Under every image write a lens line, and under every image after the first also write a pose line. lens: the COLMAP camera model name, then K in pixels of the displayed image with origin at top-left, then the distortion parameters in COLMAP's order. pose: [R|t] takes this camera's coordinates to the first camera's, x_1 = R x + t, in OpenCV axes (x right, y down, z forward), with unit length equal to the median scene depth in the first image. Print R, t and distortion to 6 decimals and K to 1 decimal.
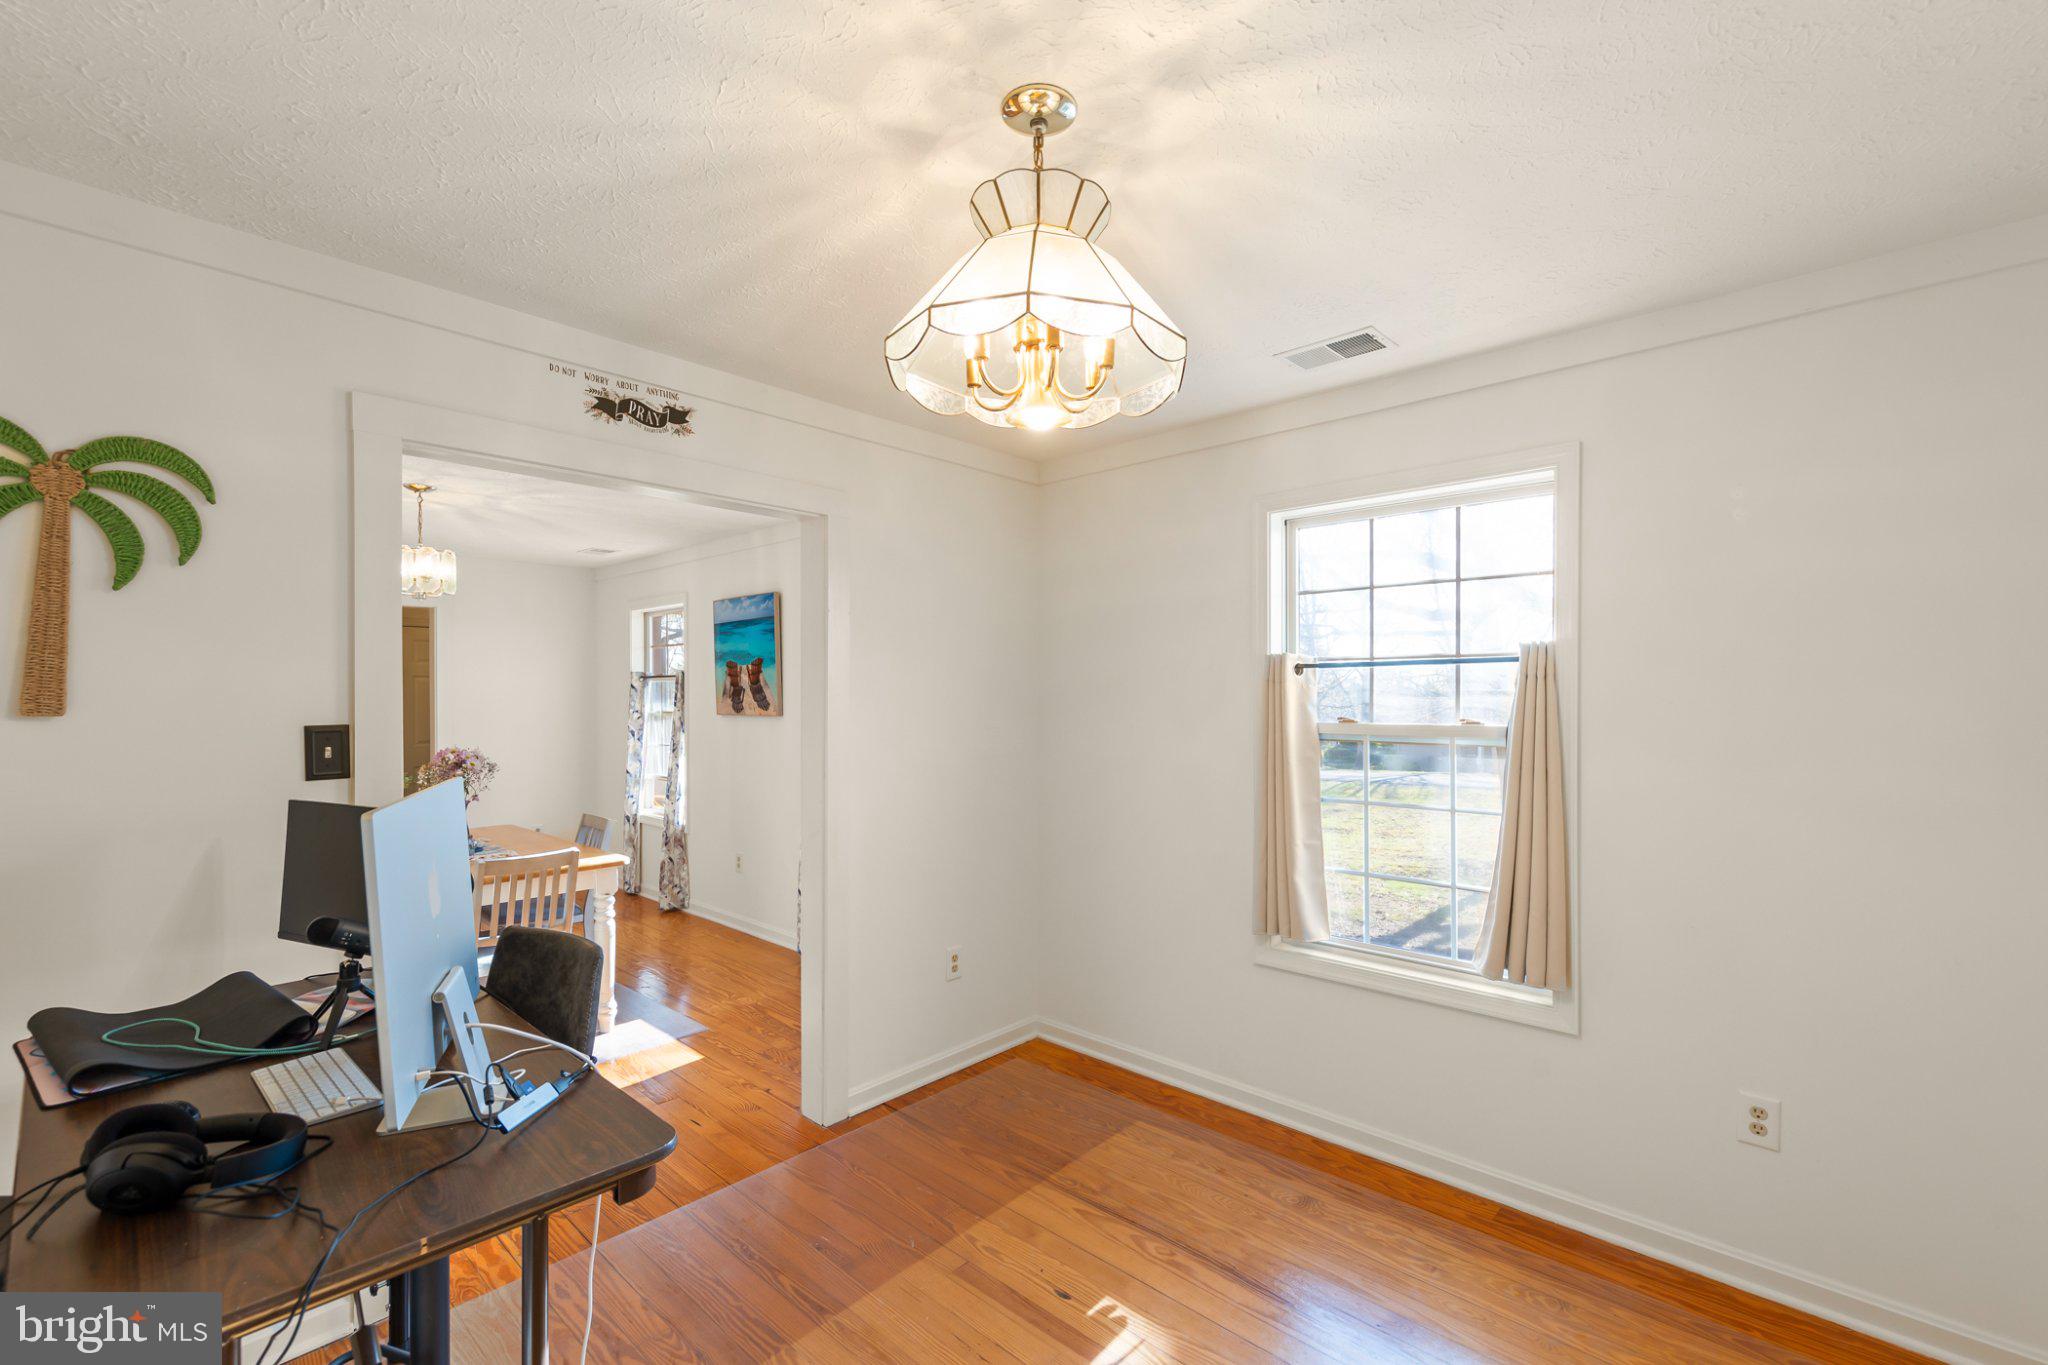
lens RADIAL K [[879.4, 0, 1027.8], [0, 879.4, 698.3], [0, 0, 1]] dist [0.008292, 0.000067]
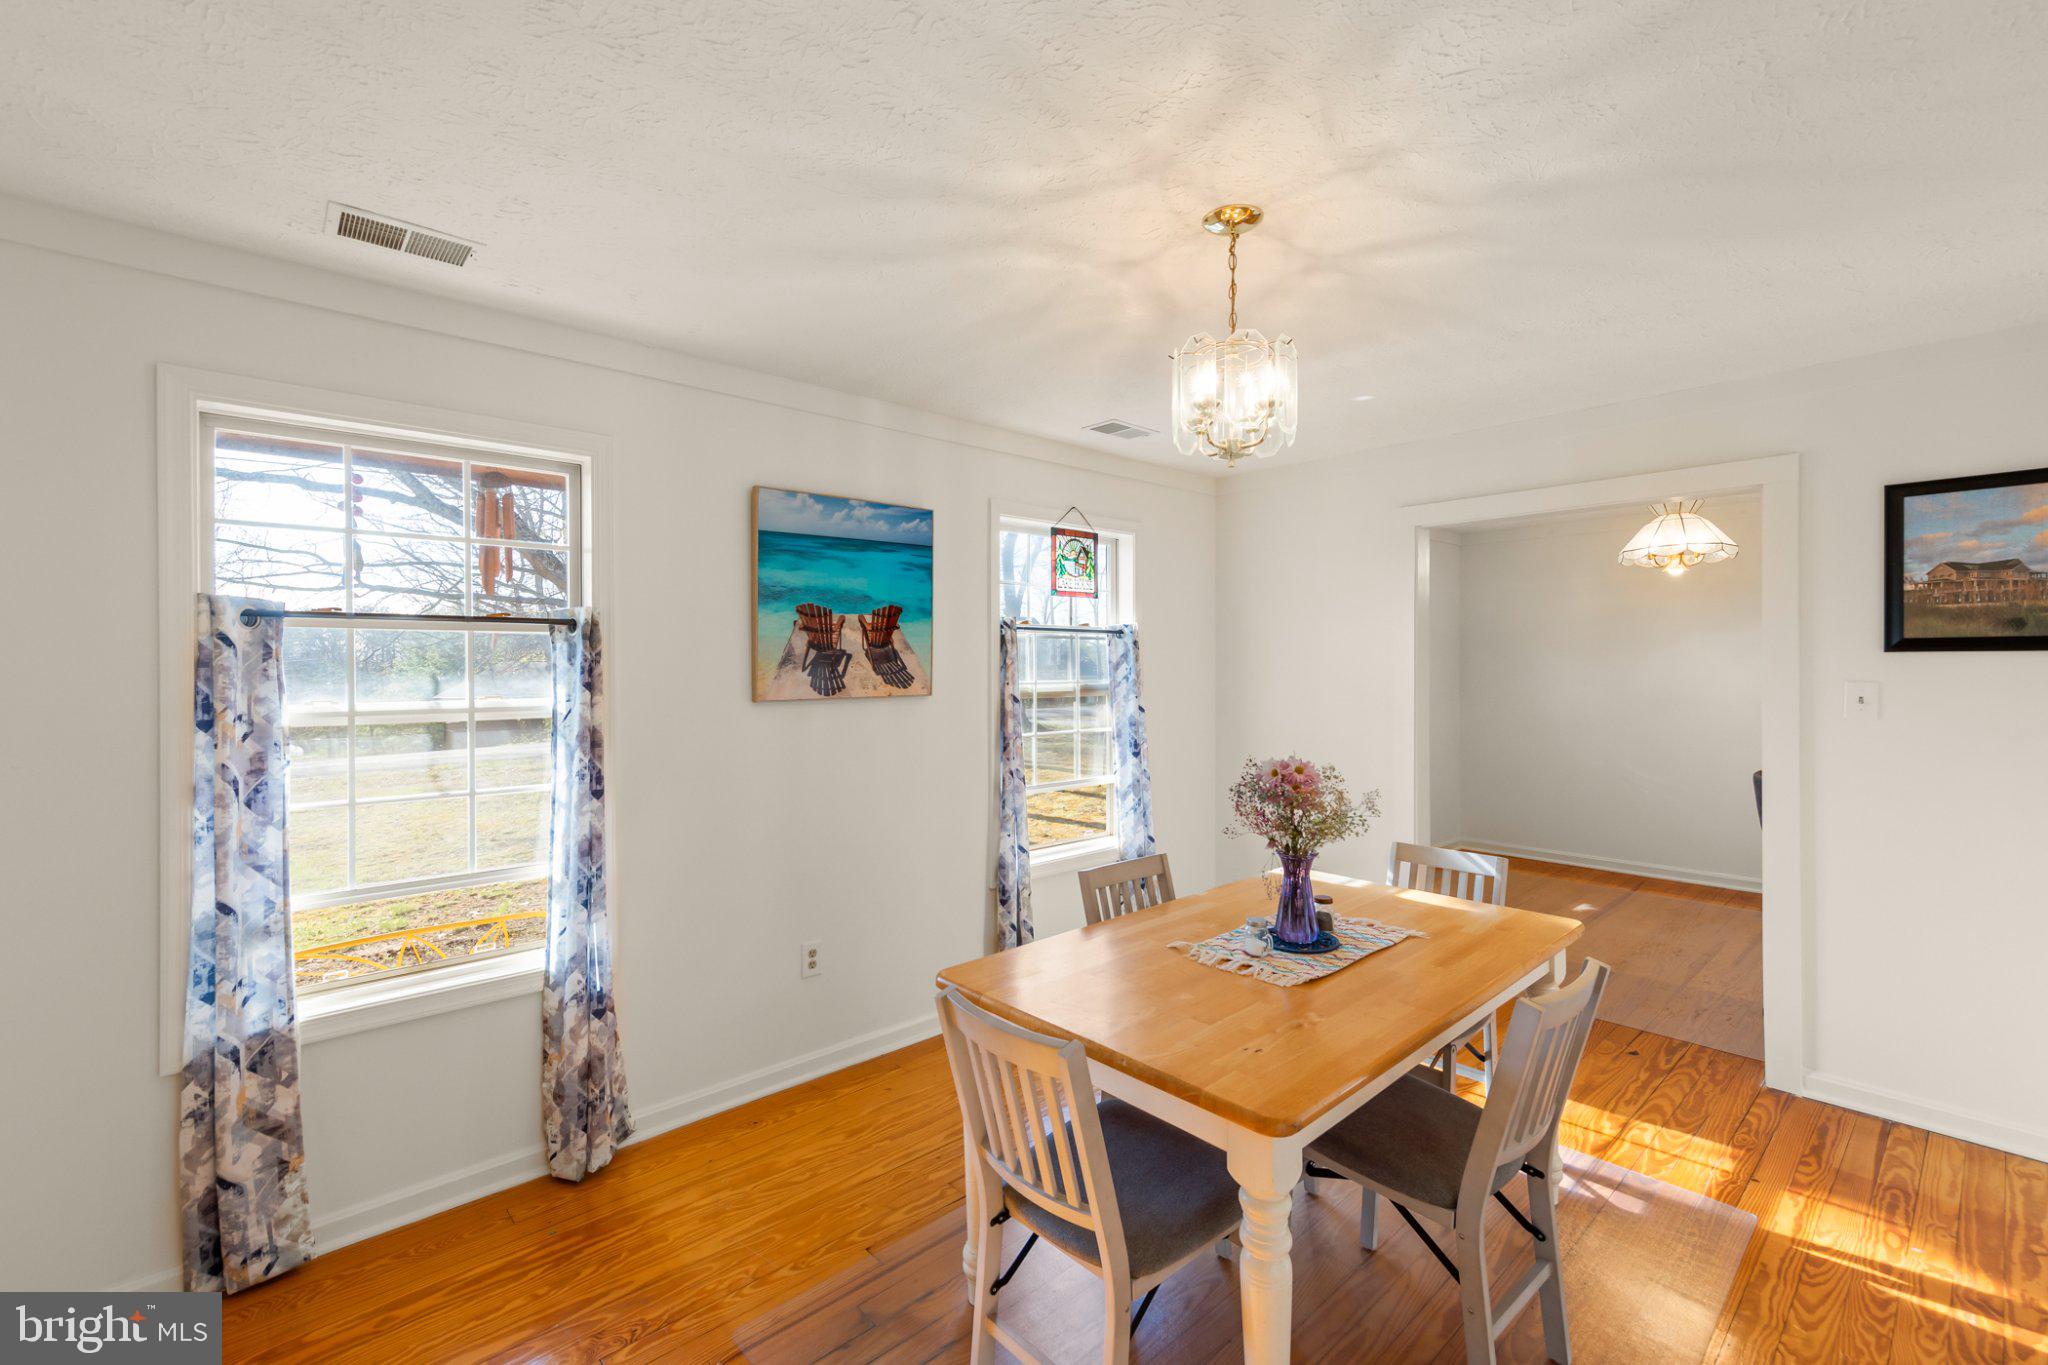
lens RADIAL K [[879.4, 0, 1019.9], [0, 879.4, 674.6], [0, 0, 1]] dist [0.008292, 0.000067]
pose [[0.103700, -0.011932, 0.994537, -0.906347], [0.008574, 0.999902, 0.011102, -0.002645], [-0.994572, 0.007376, 0.103792, 0.829849]]
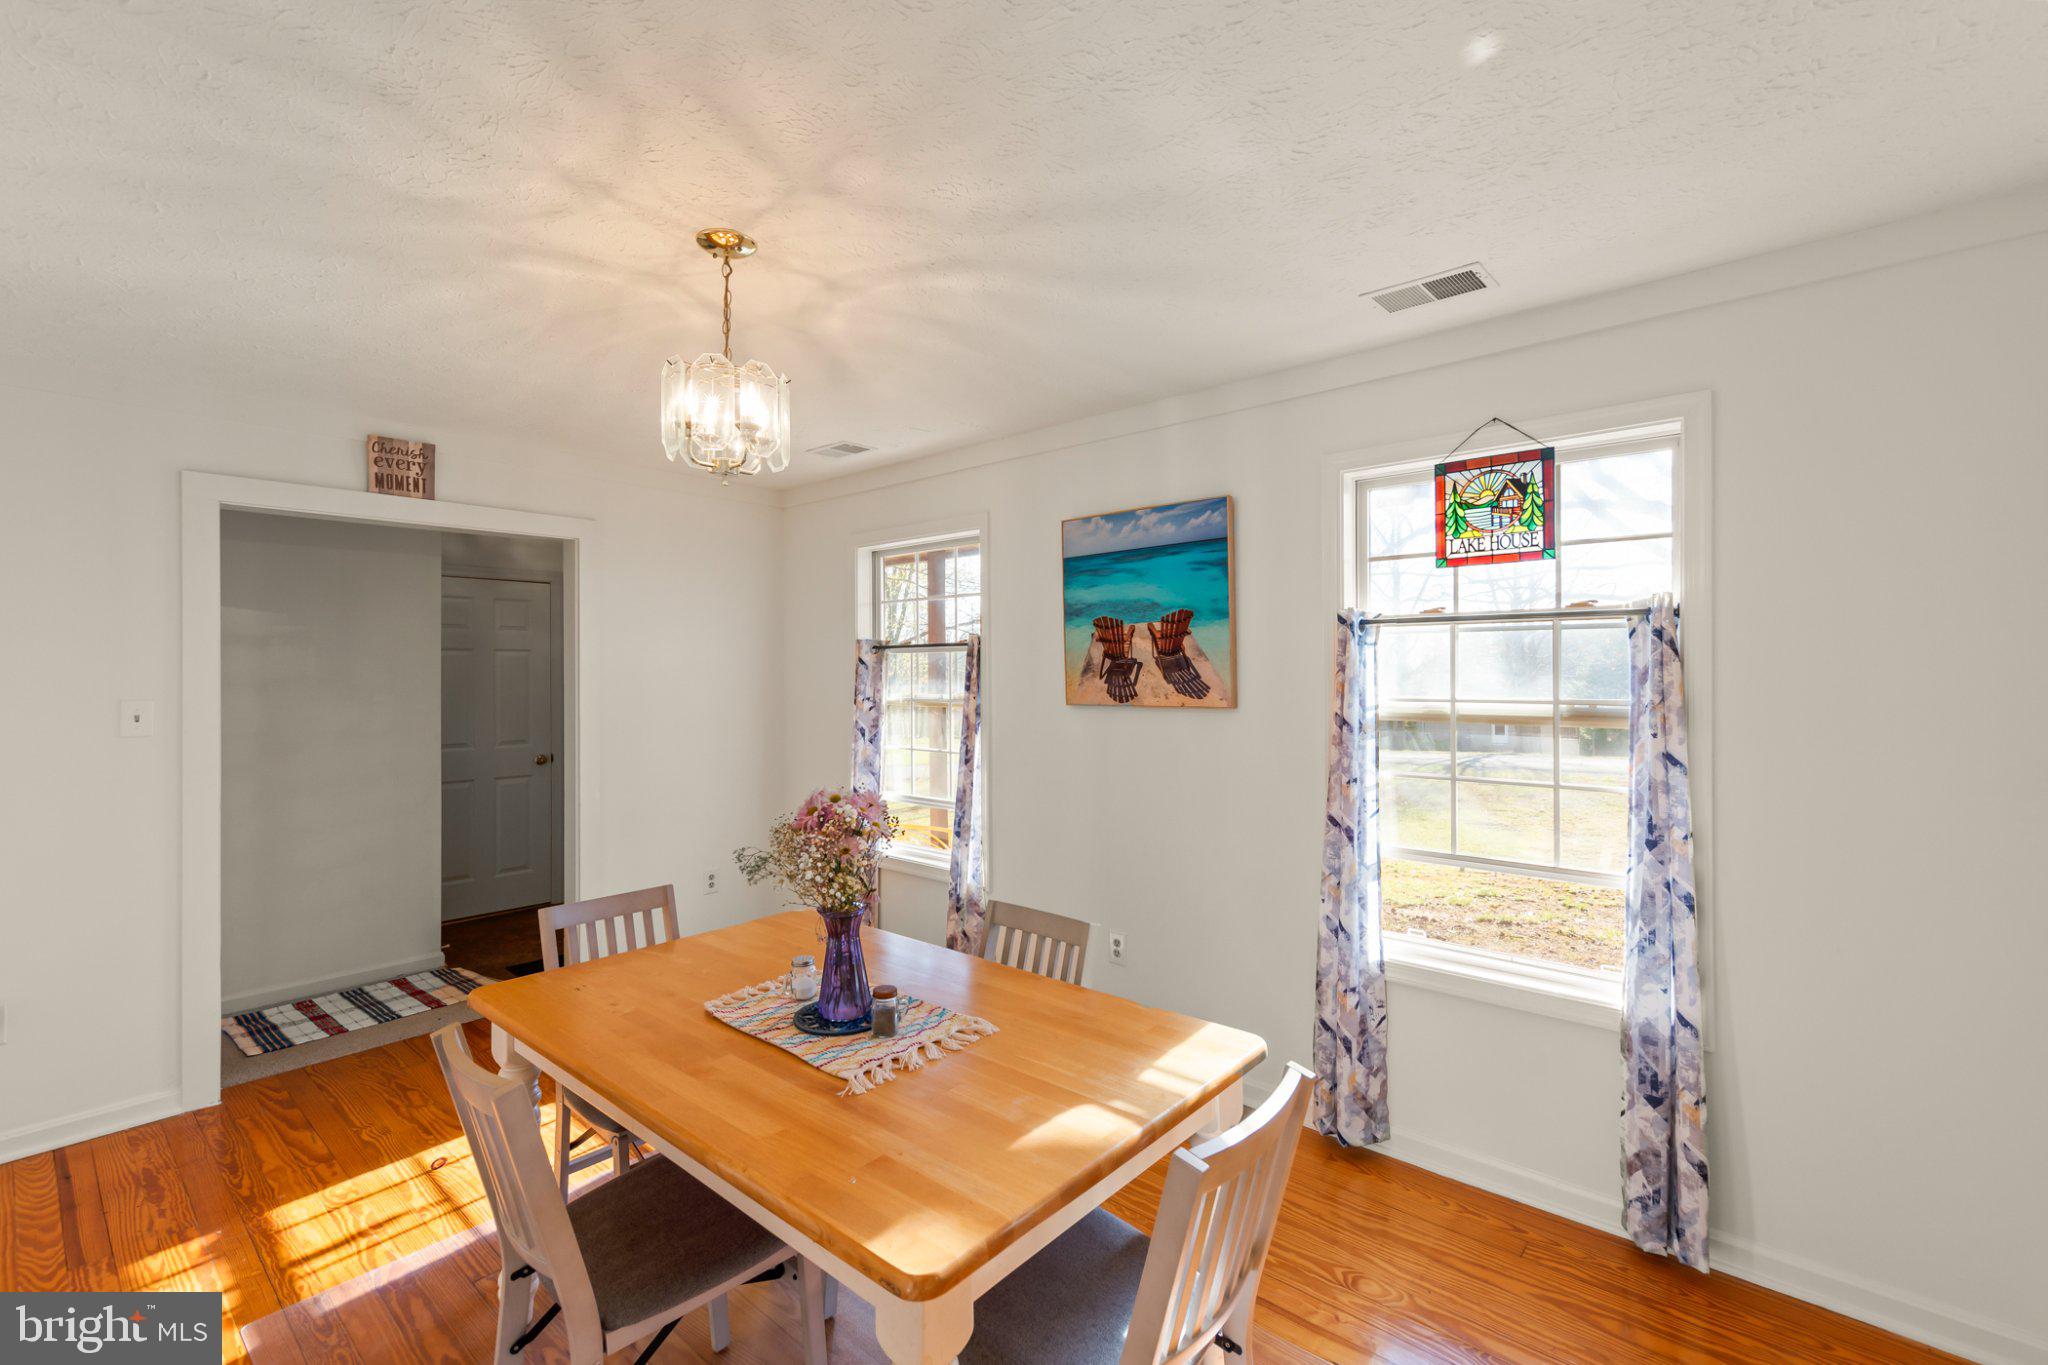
lens RADIAL K [[879.4, 0, 1018.5], [0, 879.4, 681.6], [0, 0, 1]] dist [0.008292, 0.000067]
pose [[0.999749, -0.006542, 0.021440, -0.421128], [0.006387, 0.999953, 0.007262, -0.002783], [-0.021486, -0.007123, 0.999744, 0.404132]]
